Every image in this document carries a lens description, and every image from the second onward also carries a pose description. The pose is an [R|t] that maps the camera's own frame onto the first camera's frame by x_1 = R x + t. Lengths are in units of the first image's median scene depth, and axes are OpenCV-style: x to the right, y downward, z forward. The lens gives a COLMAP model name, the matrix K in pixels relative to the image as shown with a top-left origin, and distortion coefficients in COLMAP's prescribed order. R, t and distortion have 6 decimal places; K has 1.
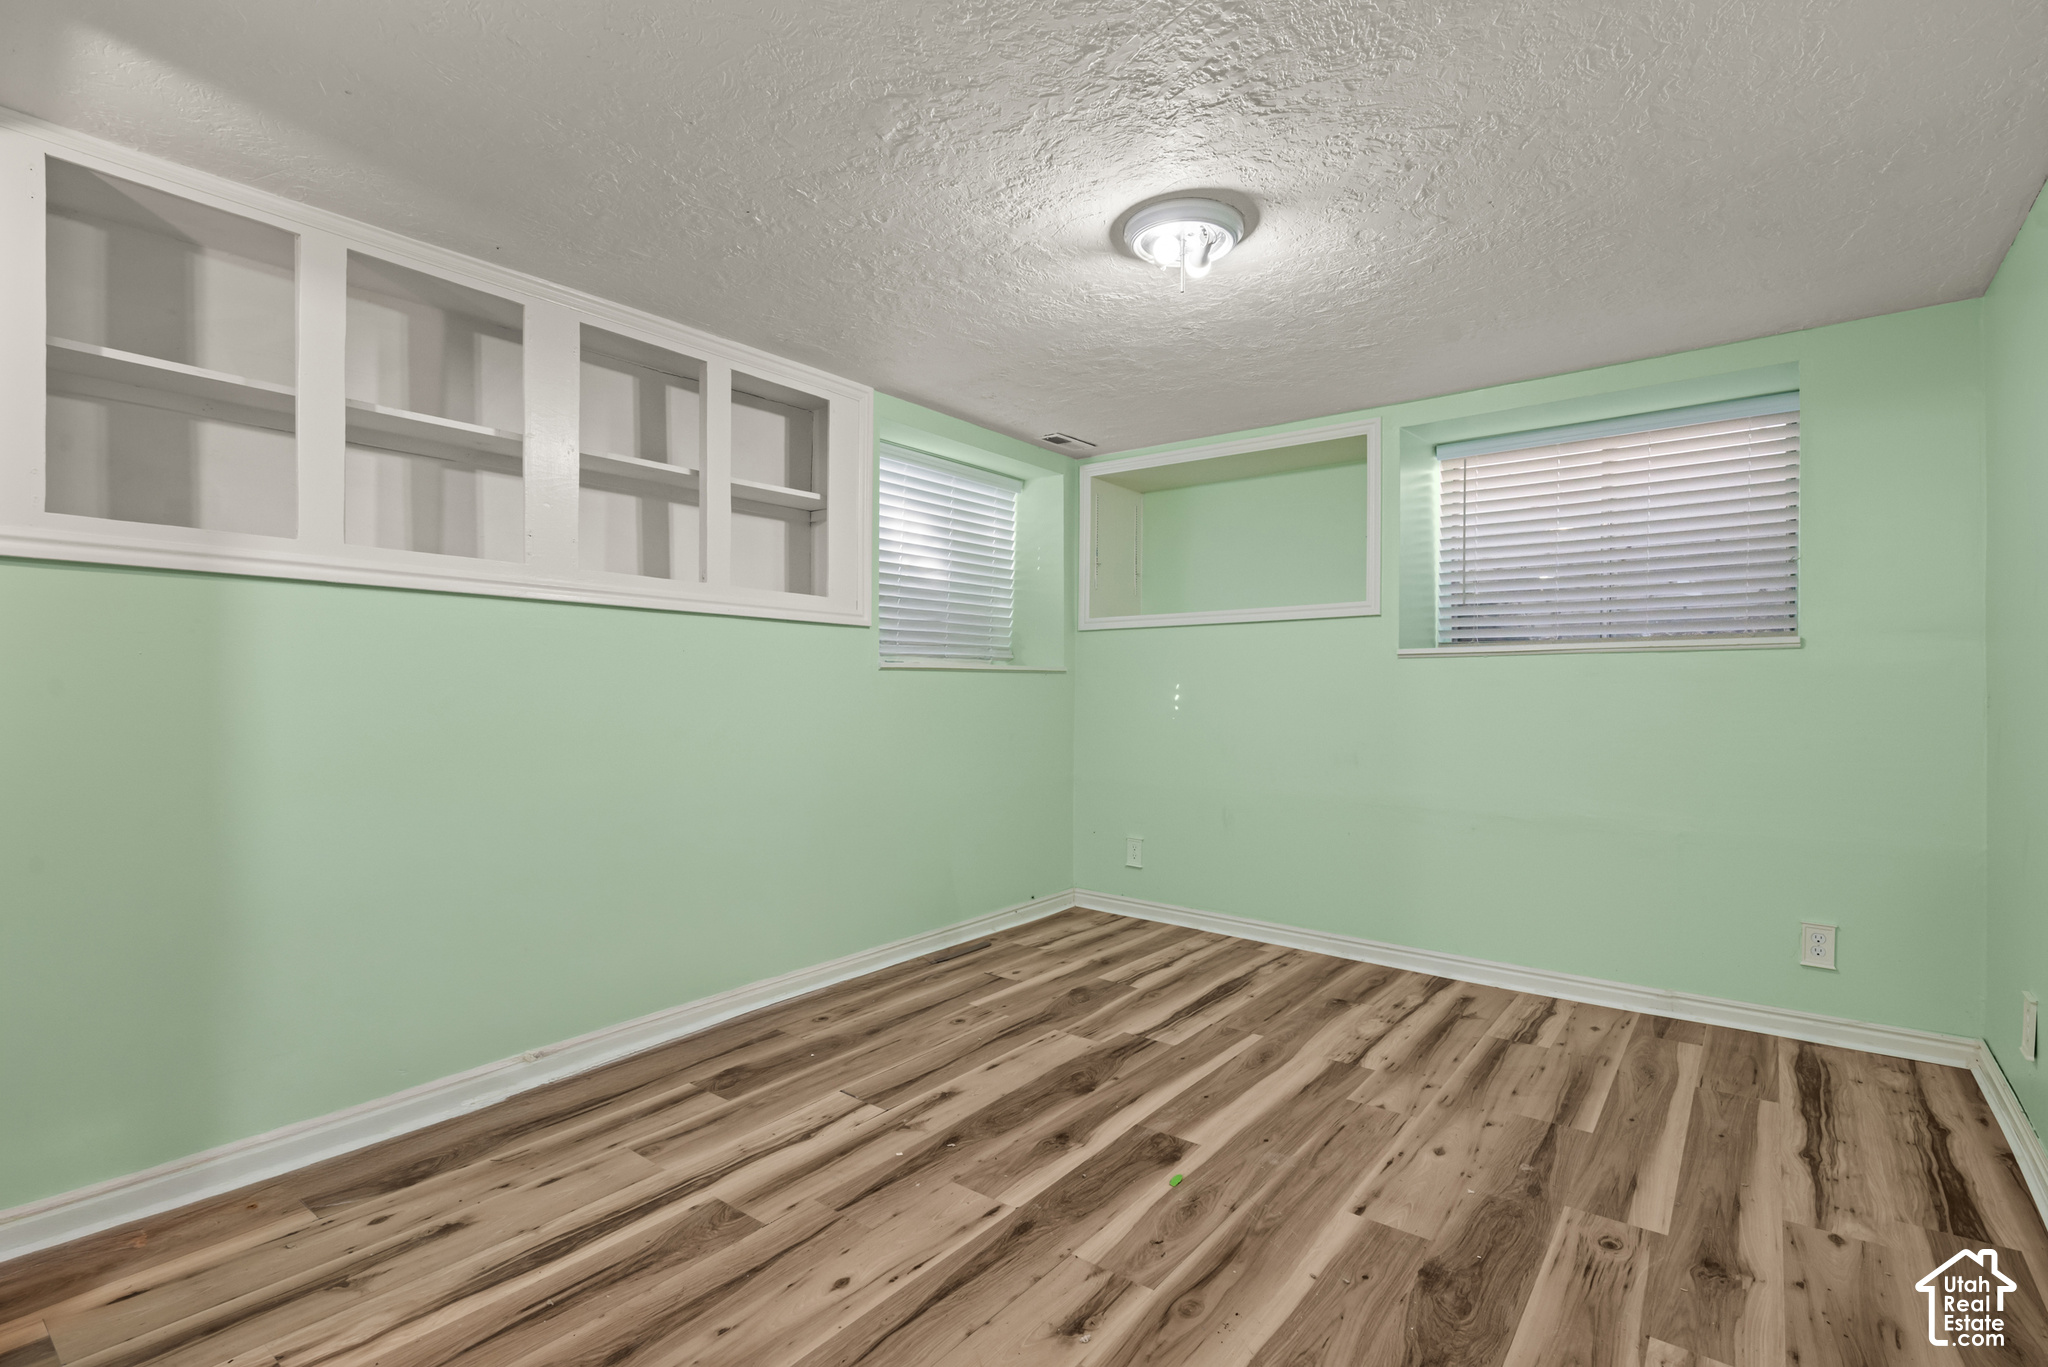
lens RADIAL K [[936.3, 0, 1026.5], [0, 936.3, 678.4], [0, 0, 1]] dist [-0.001011, 0.000326]
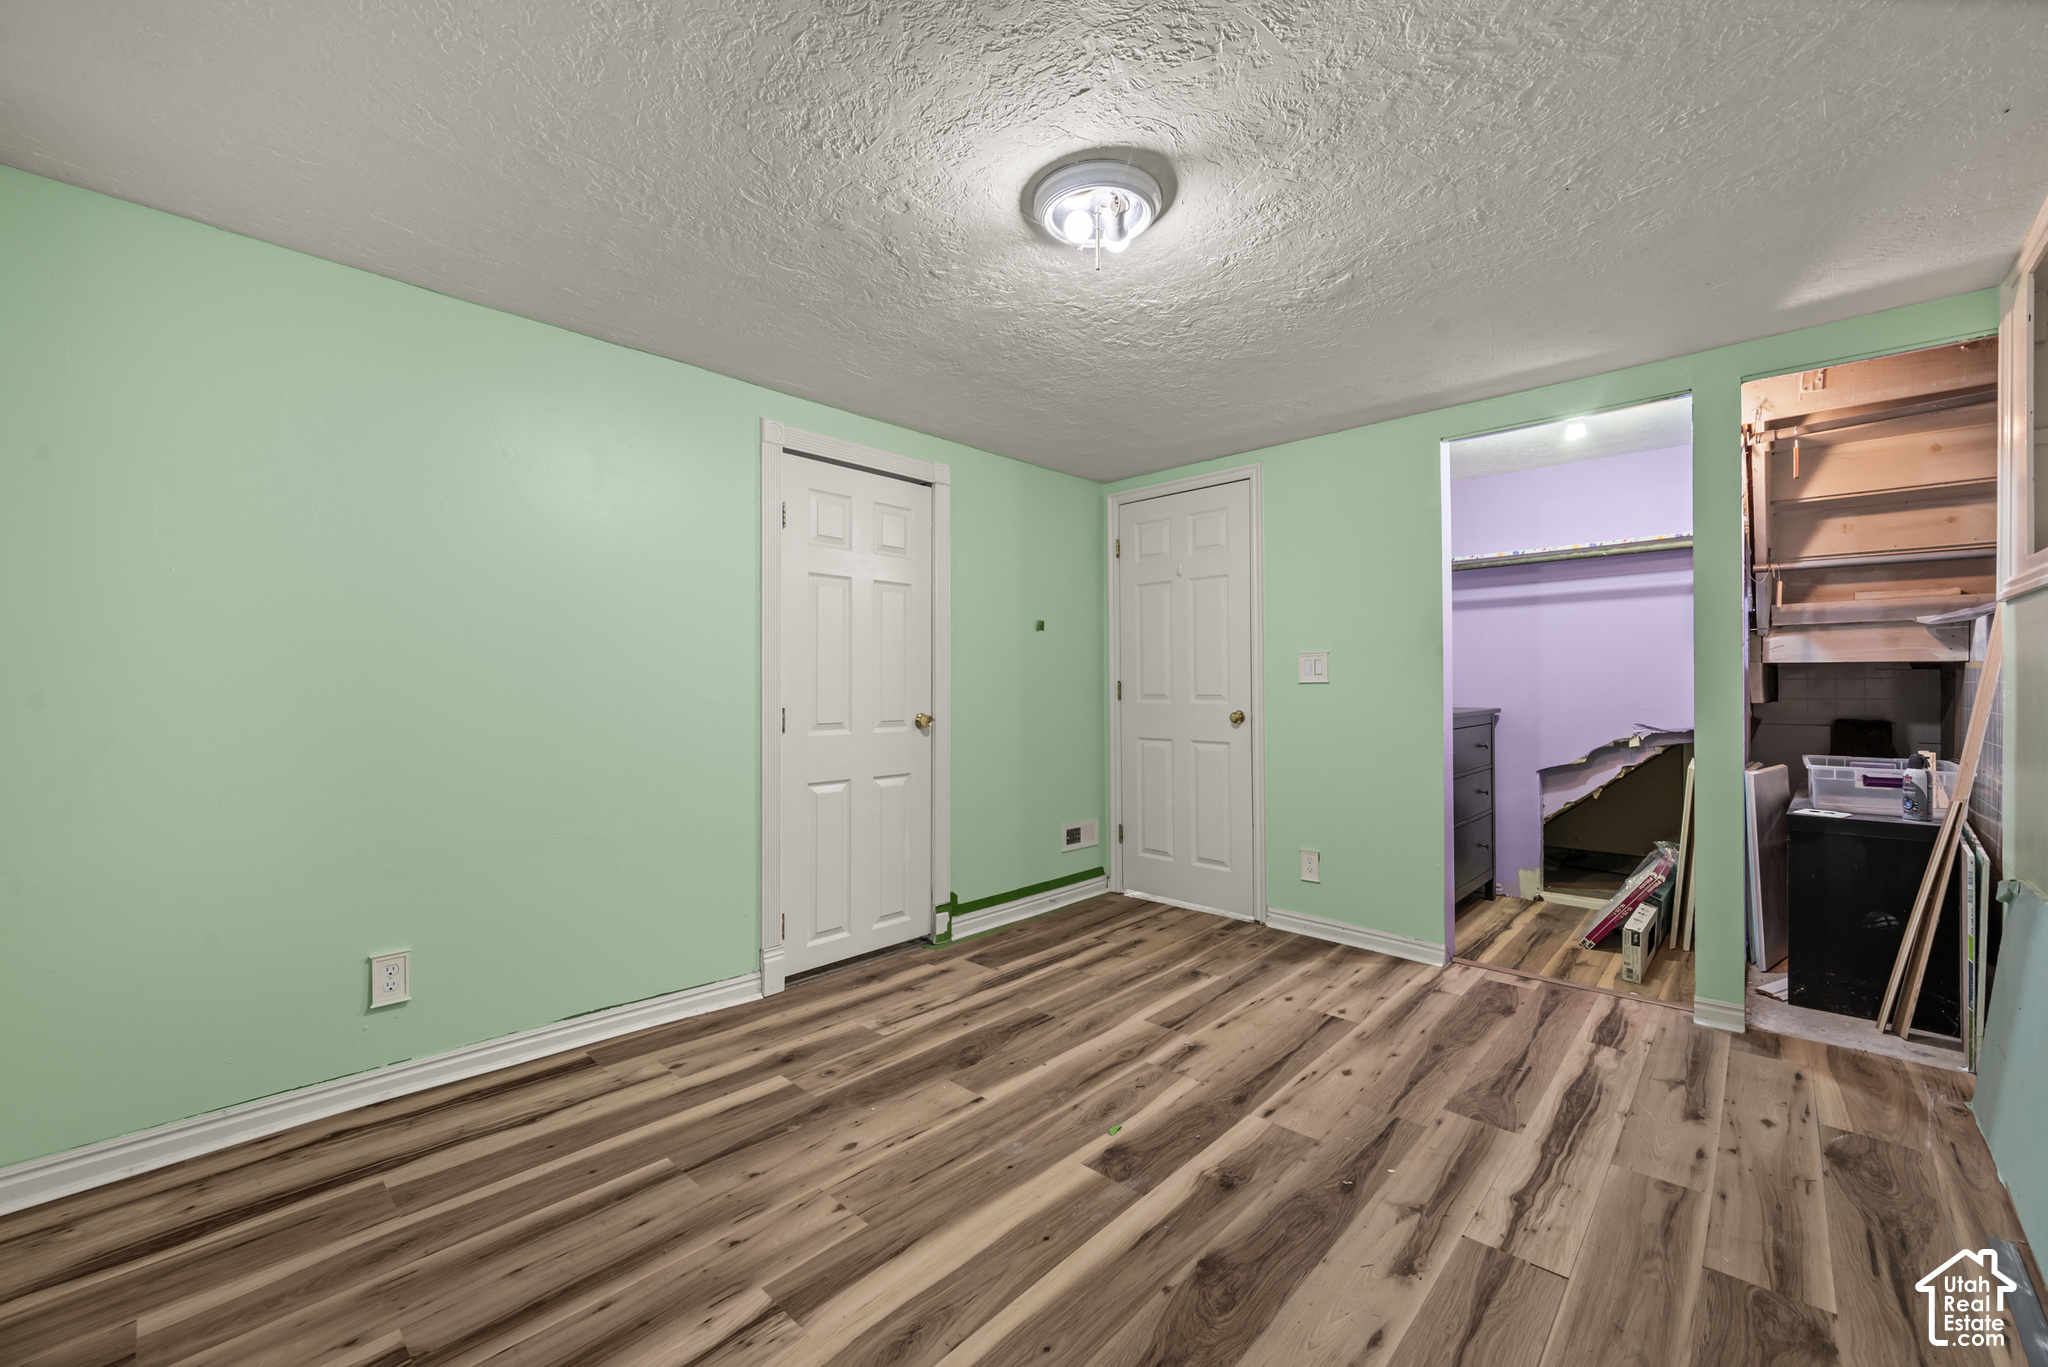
lens RADIAL K [[817.2, 0, 1029.5], [0, 817.2, 693.0], [0, 0, 1]] dist [0.000377, -0.000014]
pose [[-0.996573, -0.001800, 0.082703, 0.180656], [-0.001656, 0.999997, 0.001807, 0.006288], [-0.082706, 0.001664, -0.996573, 1.973401]]
